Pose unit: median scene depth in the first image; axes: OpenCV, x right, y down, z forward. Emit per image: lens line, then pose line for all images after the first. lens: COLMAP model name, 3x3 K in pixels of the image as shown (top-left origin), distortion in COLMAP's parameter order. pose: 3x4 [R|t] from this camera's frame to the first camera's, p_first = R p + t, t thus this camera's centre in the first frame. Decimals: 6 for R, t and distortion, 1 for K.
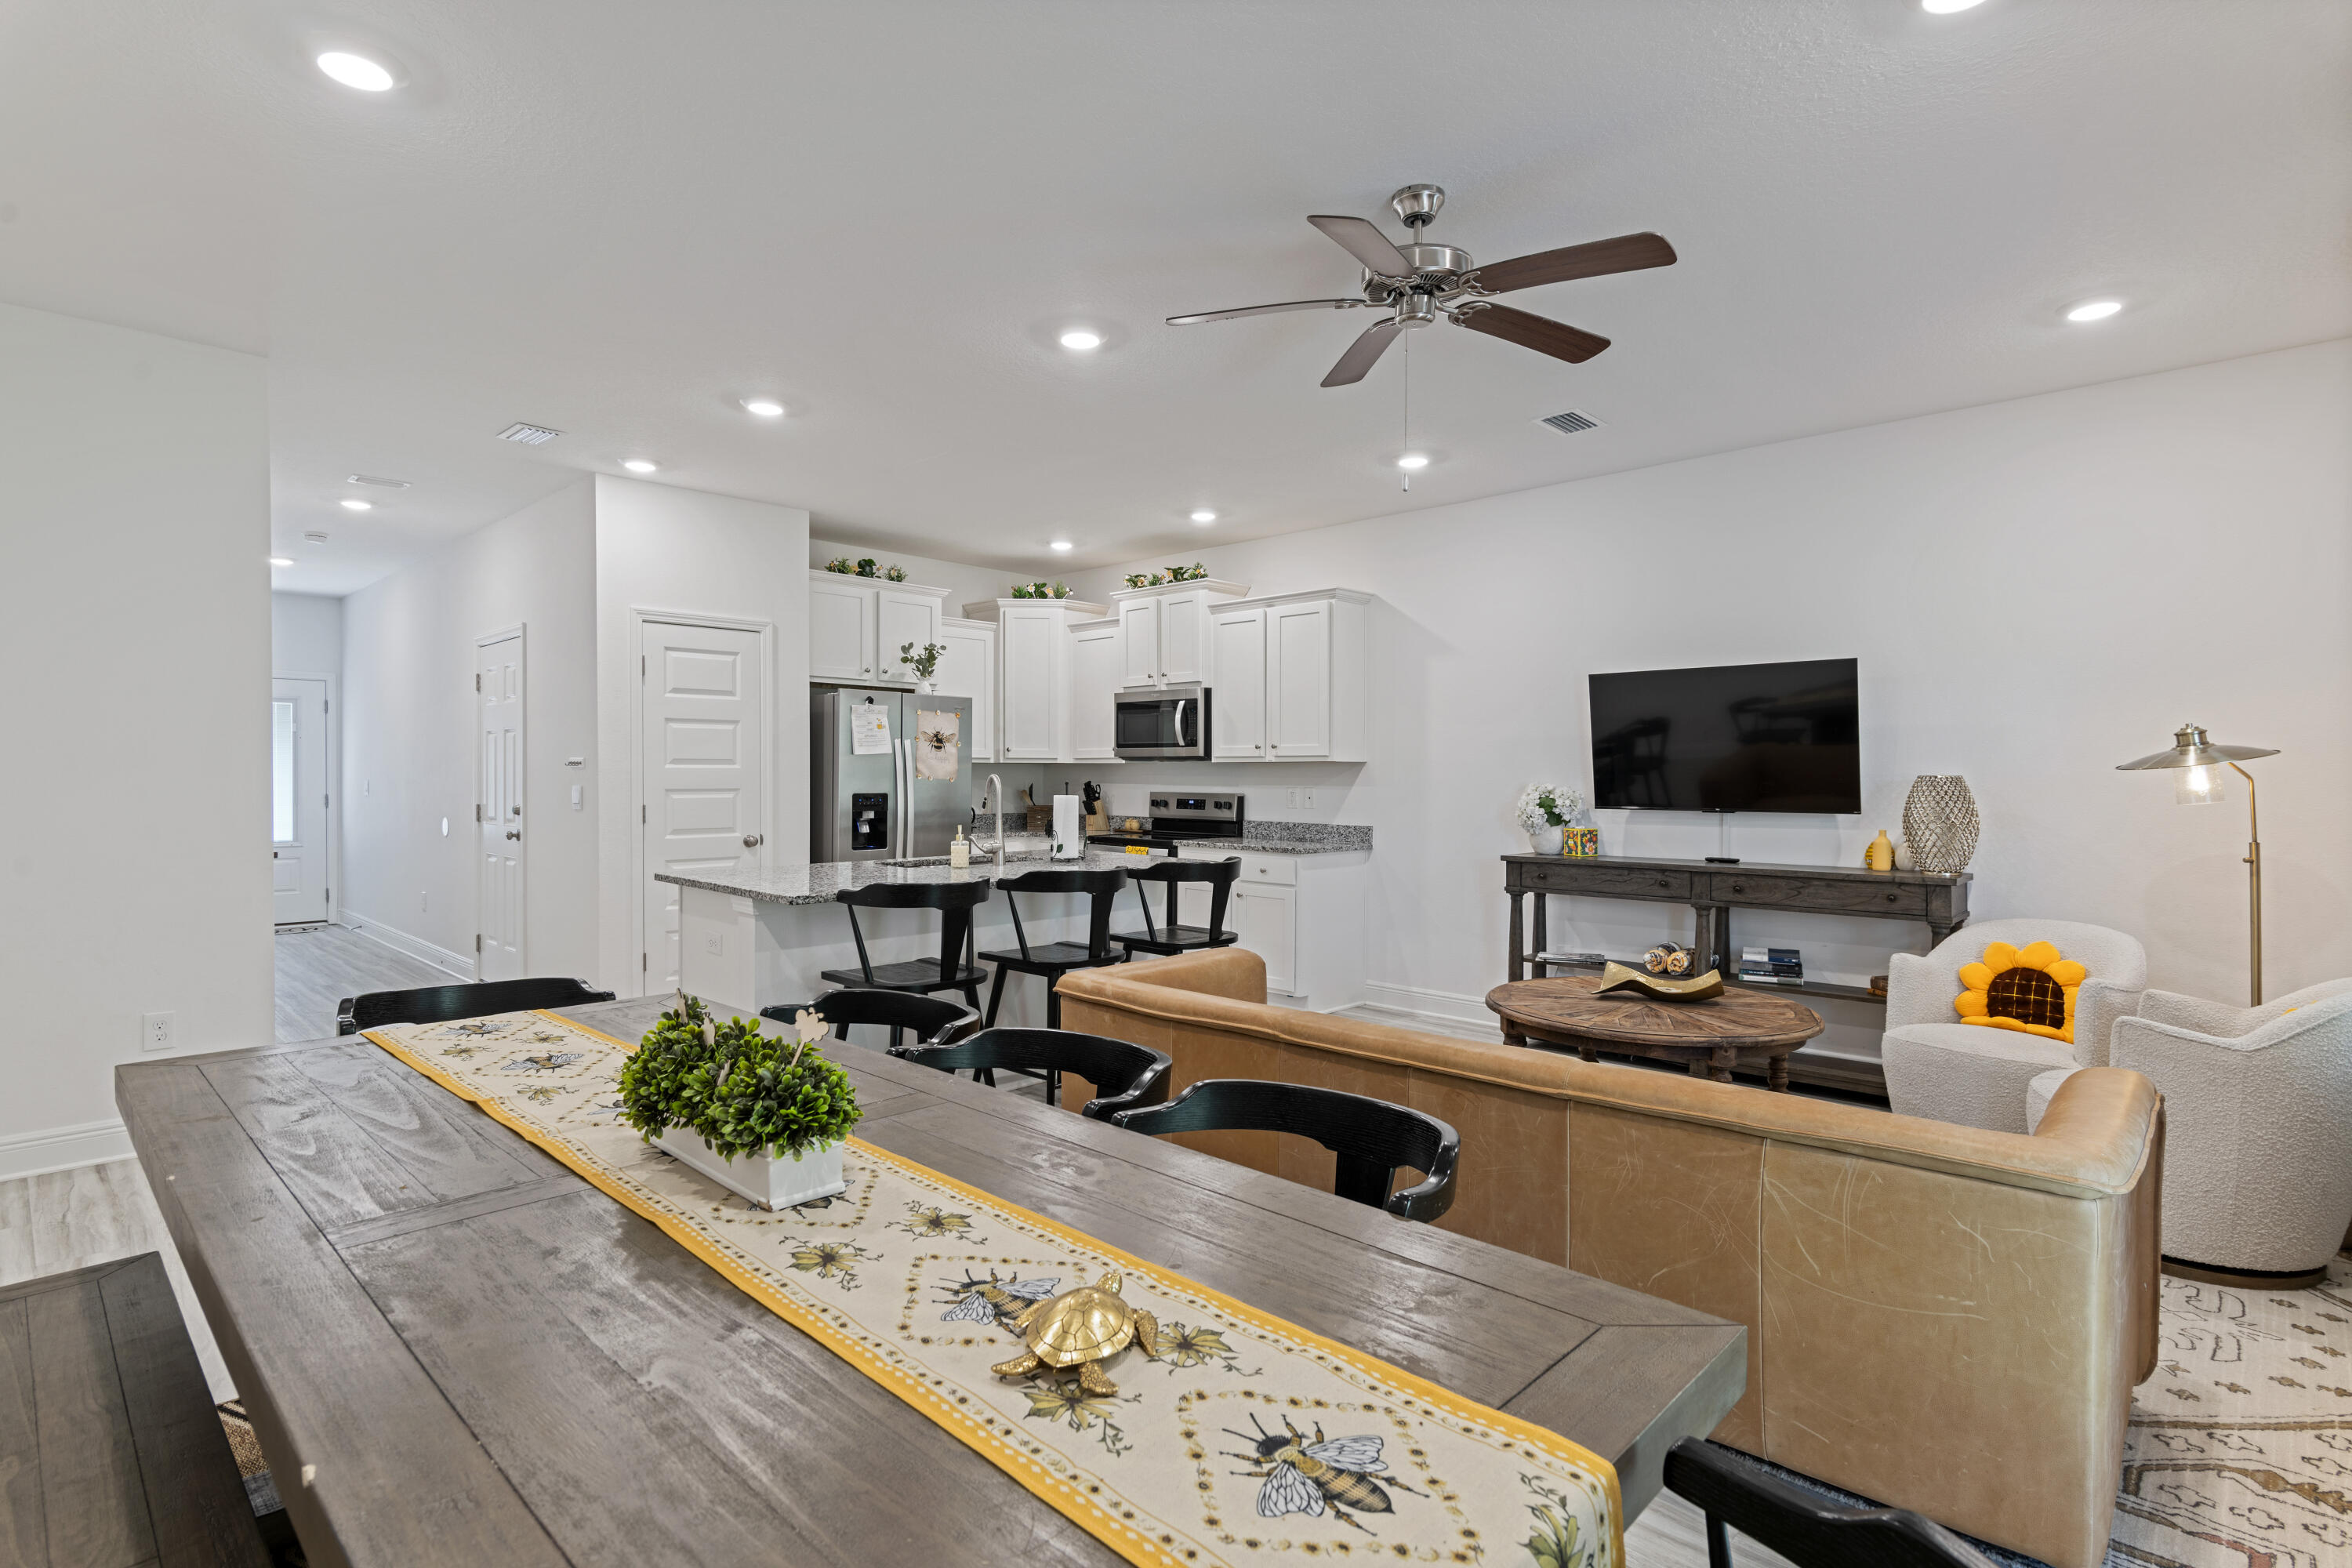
lens RADIAL K [[1144.7, 0, 1180.2], [0, 1144.7, 790.1], [0, 0, 1]] dist [0.003417, 0.000100]
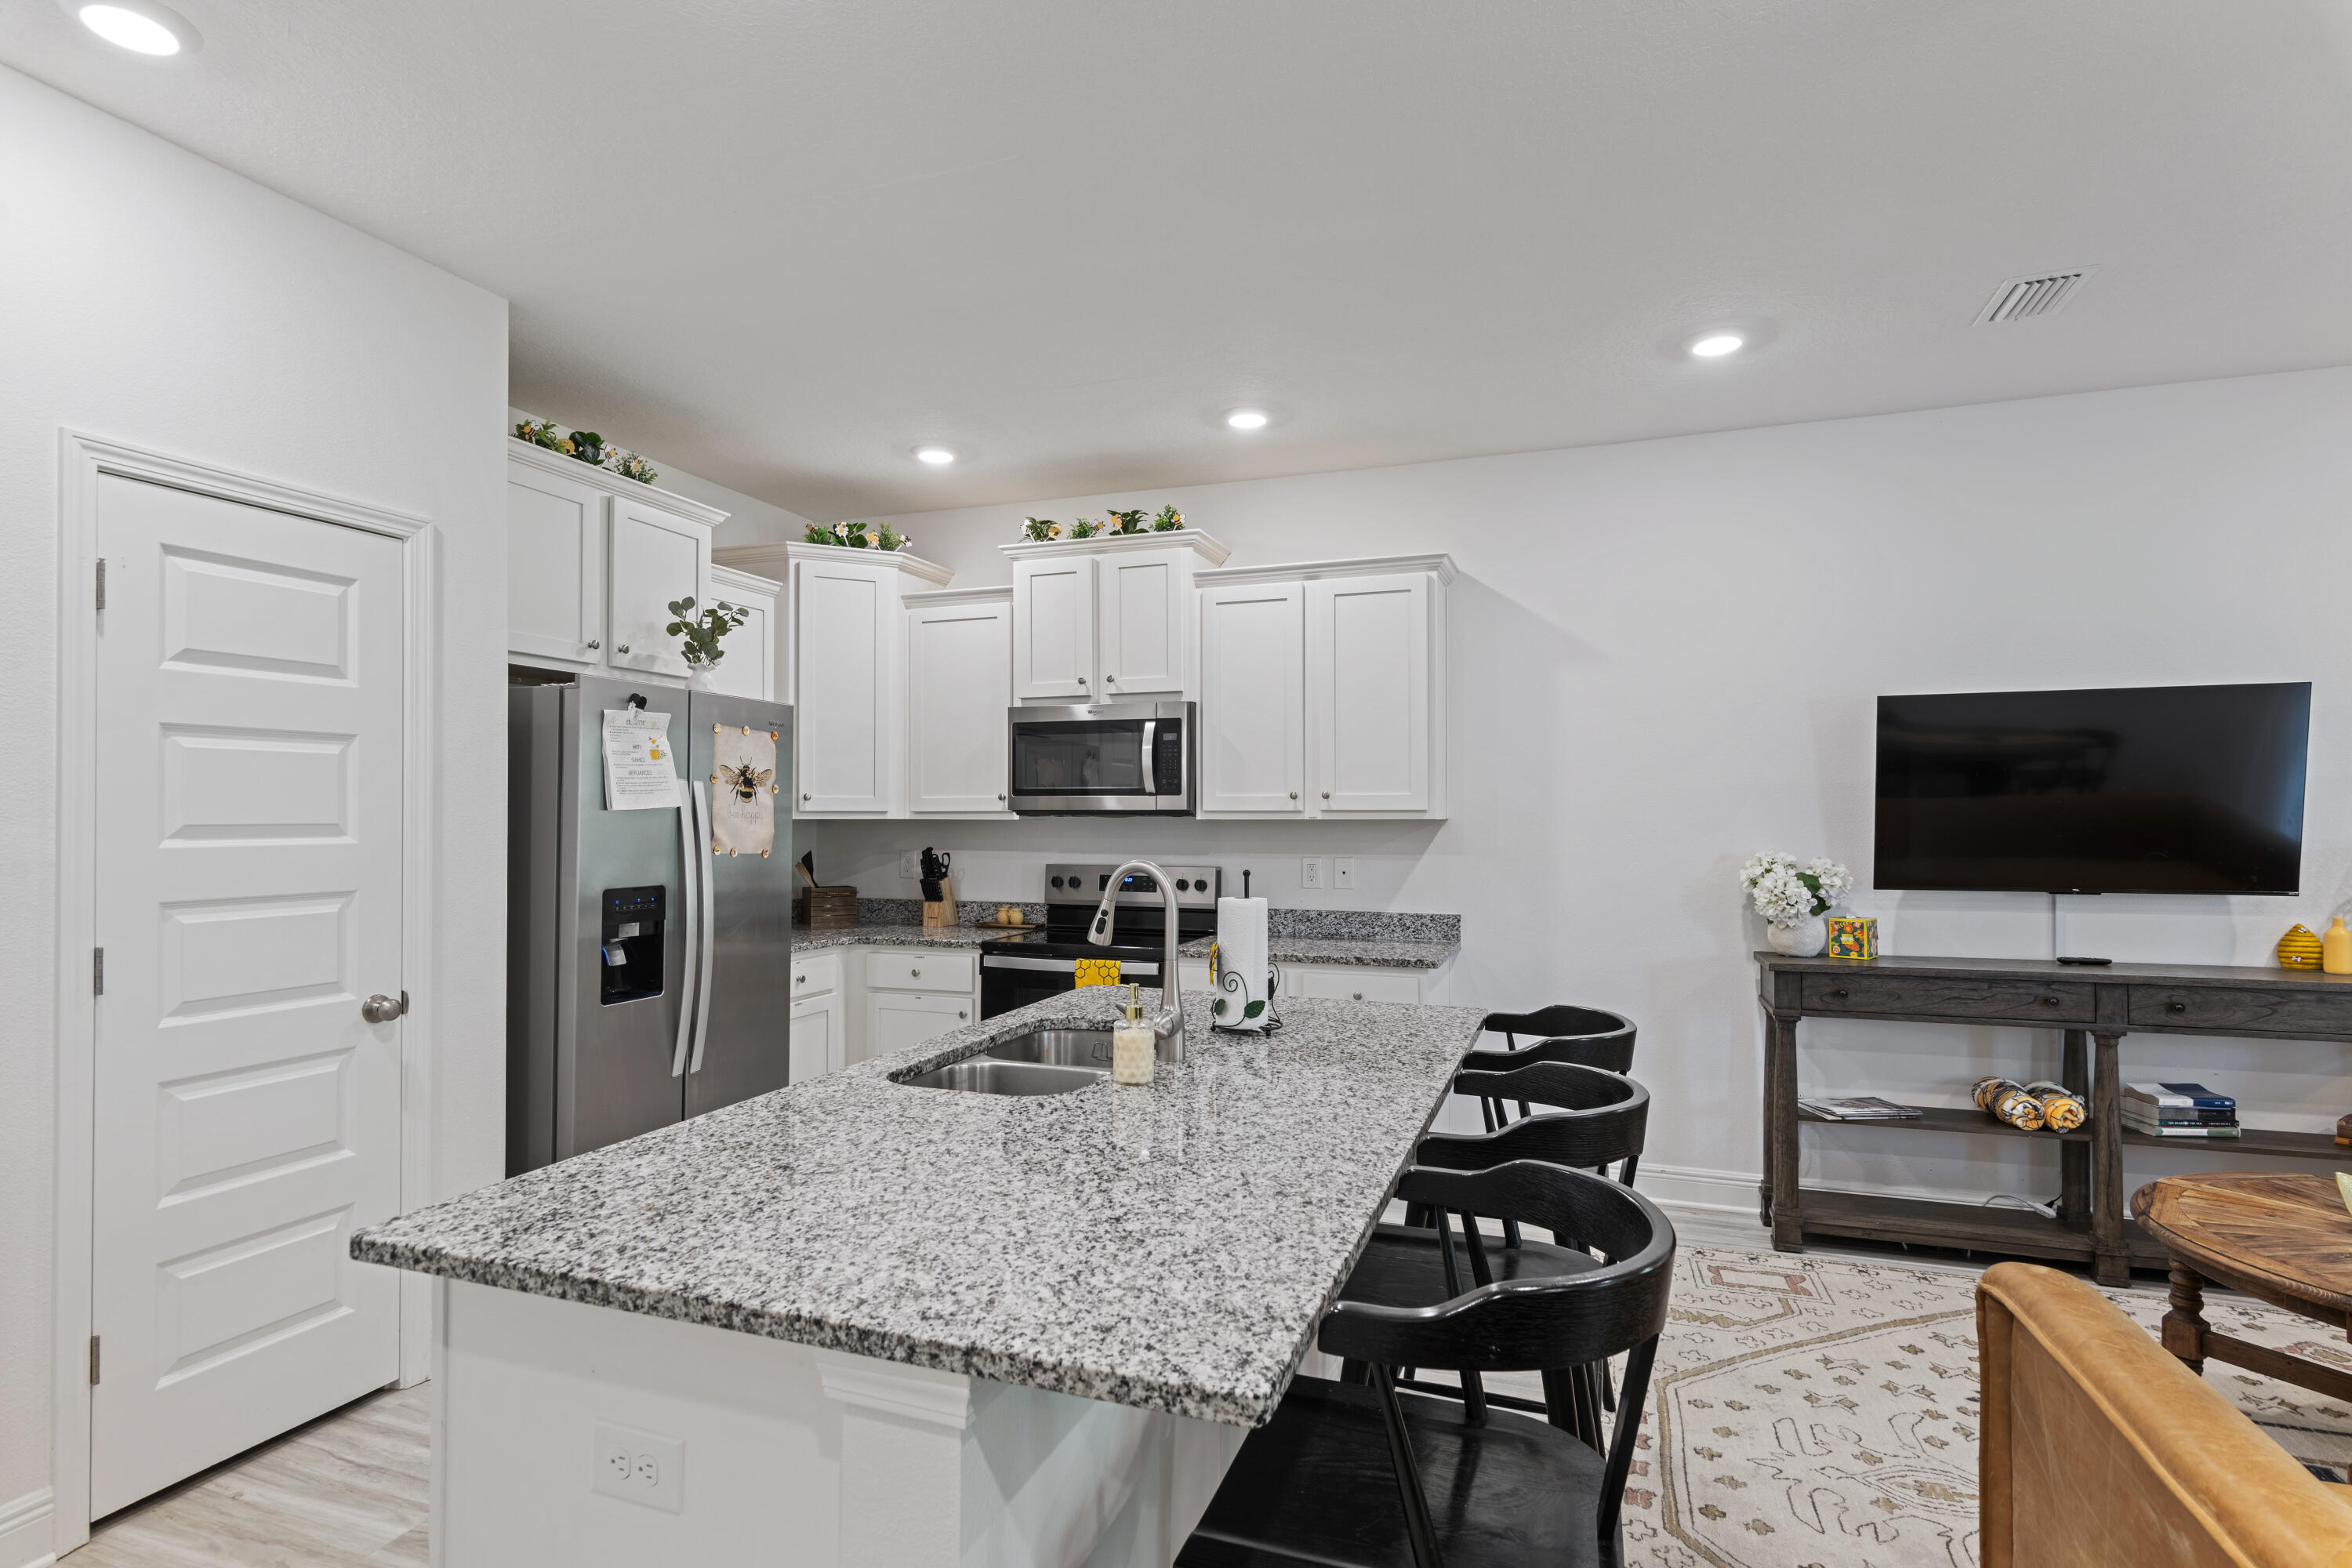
lens RADIAL K [[1180.7, 0, 1181.5], [0, 1180.7, 805.3], [0, 0, 1]] dist [0.007786, -0.000946]
pose [[0.912530, -0.000633, 0.409008, -0.265488], [0.009373, 0.999769, -0.019365, -0.020826], [-0.408901, 0.021505, 0.912325, 0.432336]]
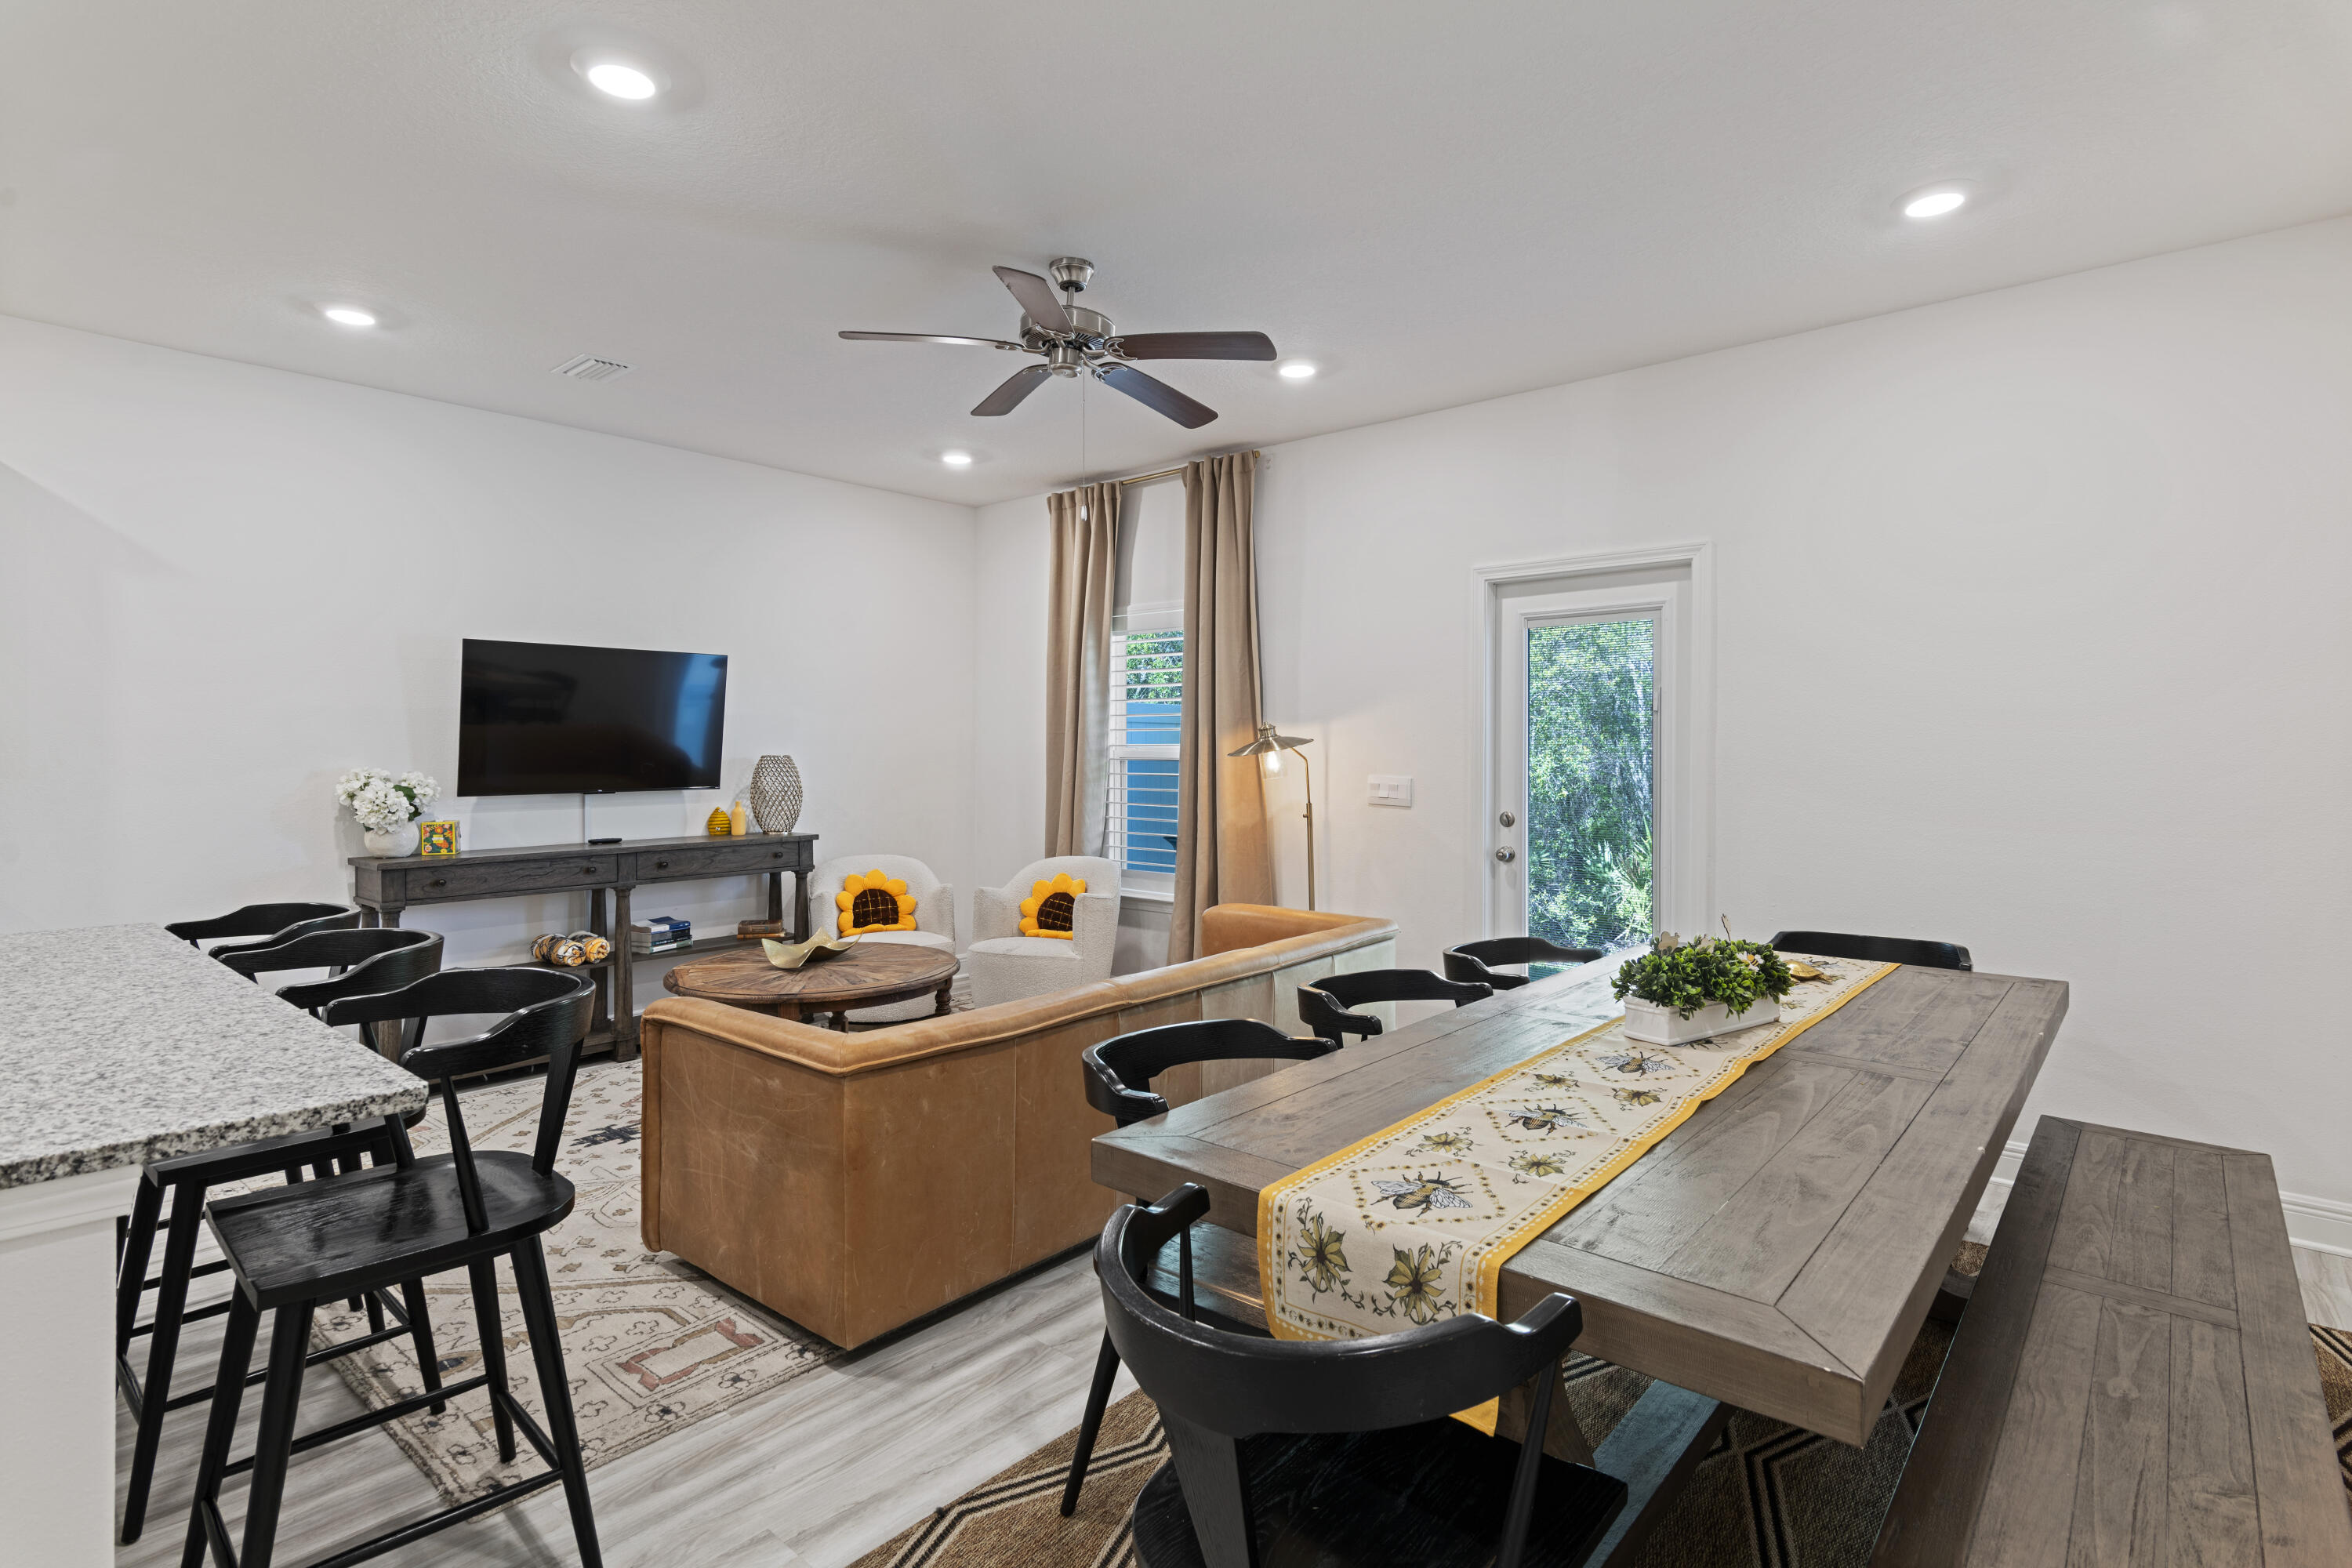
lens RADIAL K [[1152.1, 0, 1176.1], [0, 1152.1, 765.0], [0, 0, 1]] dist [0.003436, -0.000091]
pose [[-0.049251, -0.018678, 0.998612, -0.434435], [0.010864, 0.999756, 0.019235, -0.015042], [-0.998727, 0.011796, -0.049036, 0.428527]]
